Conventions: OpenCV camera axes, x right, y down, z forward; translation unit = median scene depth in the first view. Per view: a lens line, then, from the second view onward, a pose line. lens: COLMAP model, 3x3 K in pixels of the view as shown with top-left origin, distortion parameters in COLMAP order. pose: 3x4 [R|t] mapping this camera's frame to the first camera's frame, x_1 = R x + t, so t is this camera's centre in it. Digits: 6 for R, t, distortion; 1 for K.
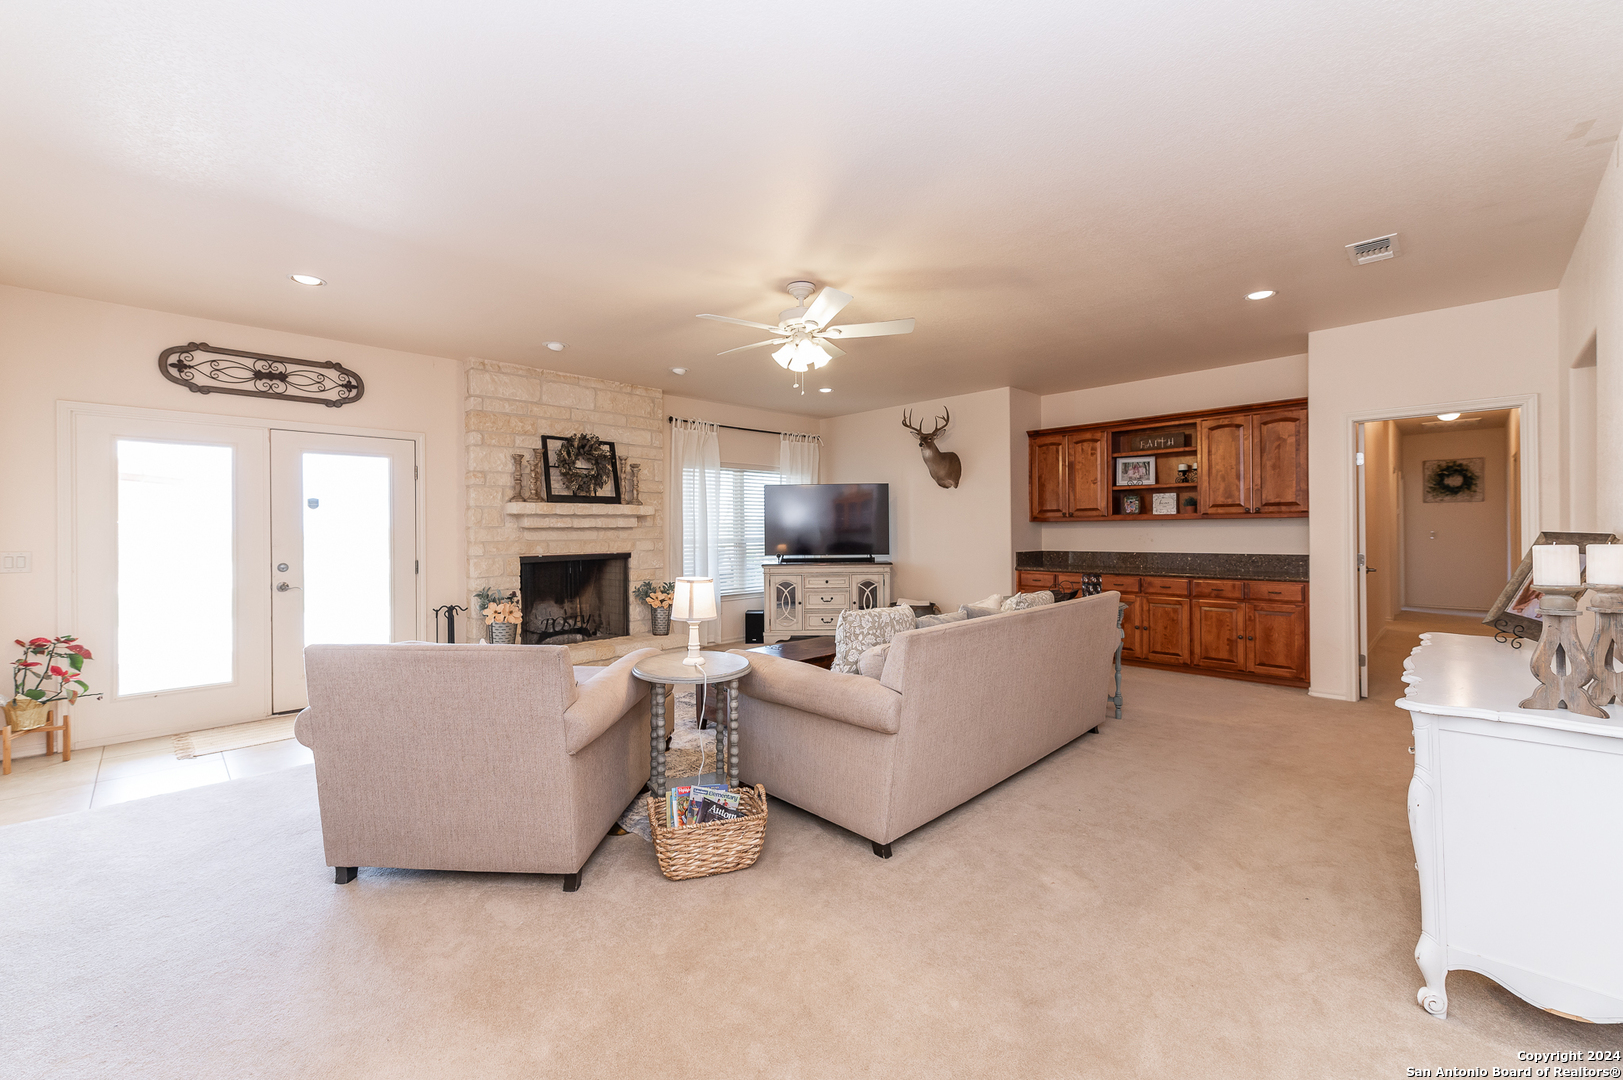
lens RADIAL K [[650.8, 0, 806.2], [0, 650.8, 535.1], [0, 0, 1]] dist [0.001152, 0.000062]
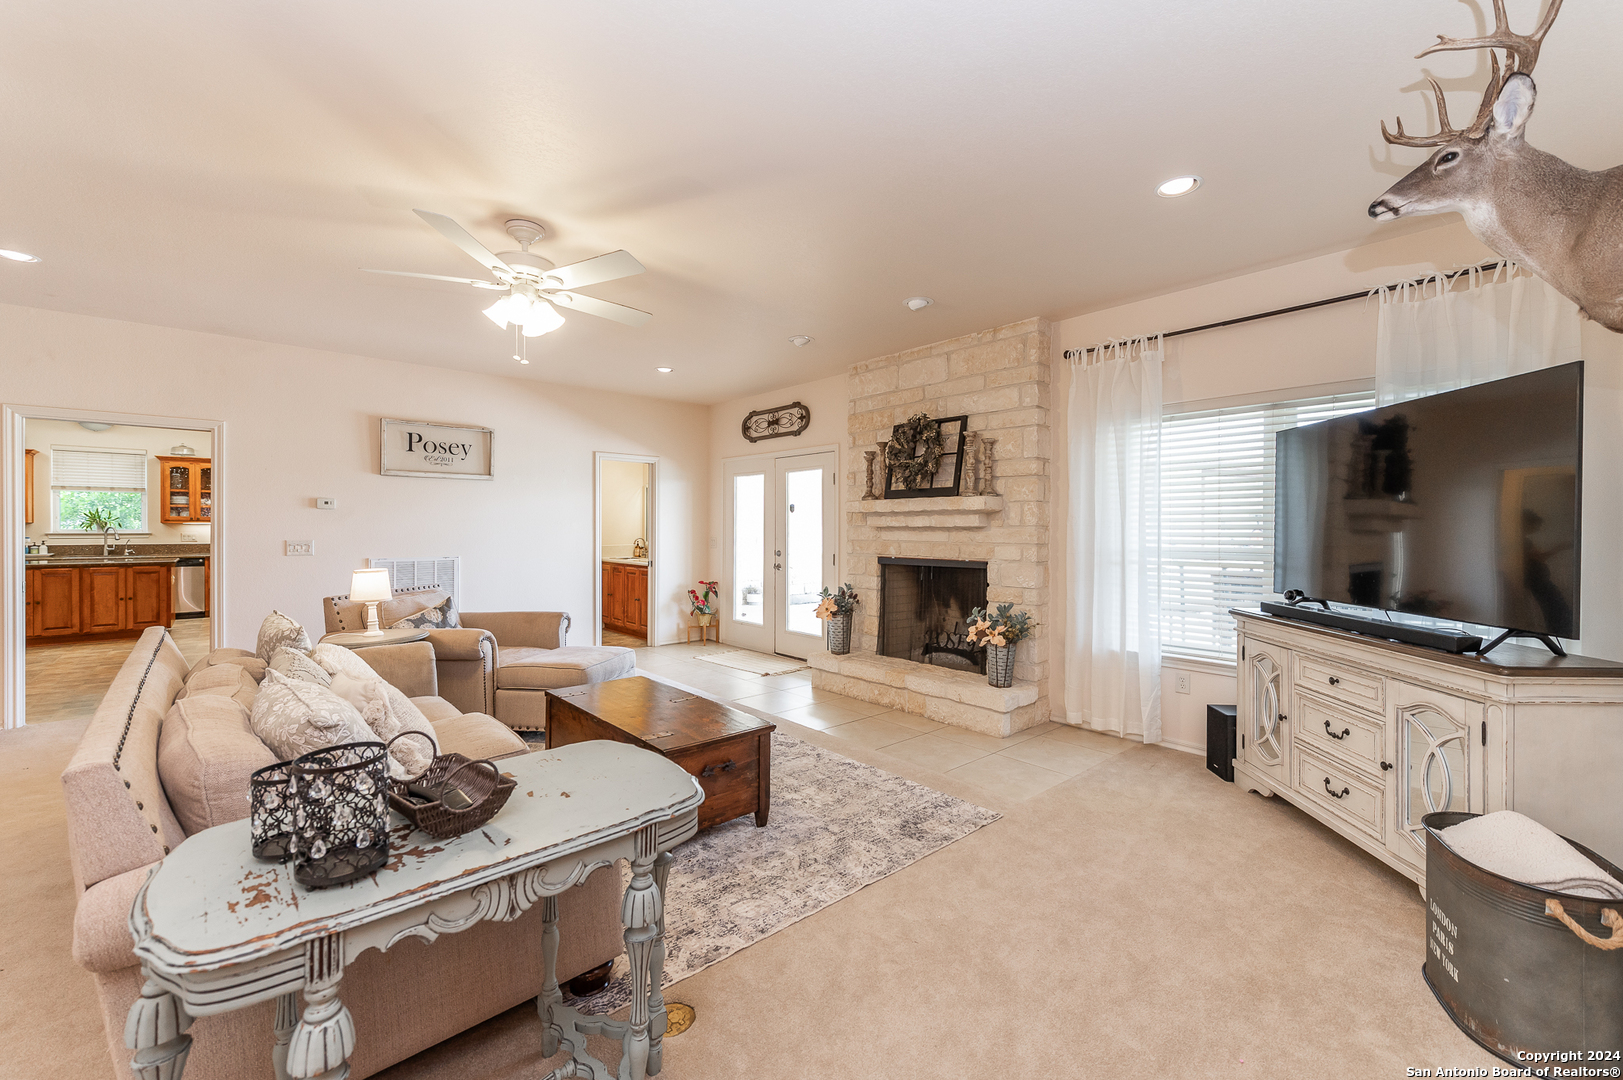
lens RADIAL K [[650.8, 0, 806.2], [0, 650.8, 535.1], [0, 0, 1]] dist [0.001152, 0.000062]
pose [[-0.054424, 0.020725, -0.998303, 0.527095], [-0.009034, 0.999733, 0.021247, -0.018289], [0.998477, 0.010175, -0.054222, 0.945340]]
